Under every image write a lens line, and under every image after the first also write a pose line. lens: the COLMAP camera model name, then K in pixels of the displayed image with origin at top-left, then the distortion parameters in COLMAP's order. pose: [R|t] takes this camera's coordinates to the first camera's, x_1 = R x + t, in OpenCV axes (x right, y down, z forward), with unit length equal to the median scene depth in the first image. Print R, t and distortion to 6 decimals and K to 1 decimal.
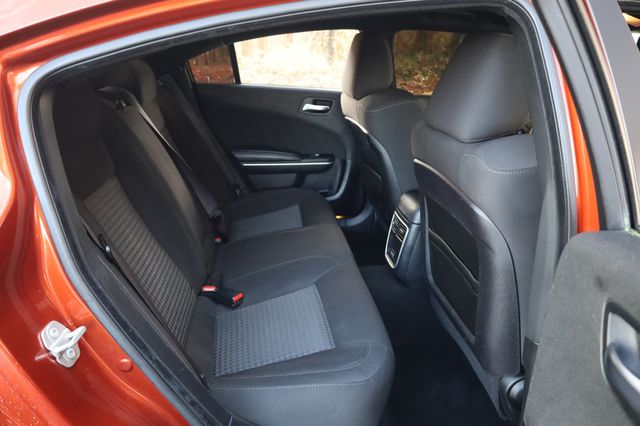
lens RADIAL K [[450.9, 0, 320.0], [0, 450.9, 213.0], [0, 0, 1]] dist [-0.002723, -0.000253]
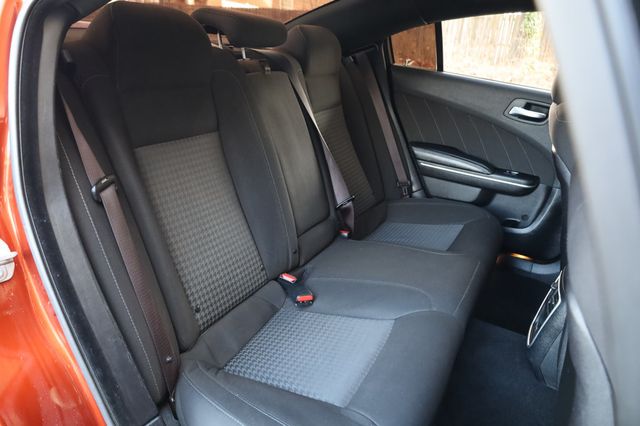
lens RADIAL K [[450.9, 0, 320.0], [0, 450.9, 213.0], [0, 0, 1]] dist [-0.002723, -0.000253]
pose [[0.804762, 0.278034, -0.524456, 0.159196], [-0.279836, 0.956884, 0.077879, -0.029252], [0.523497, 0.084088, 0.847868, 0.169200]]
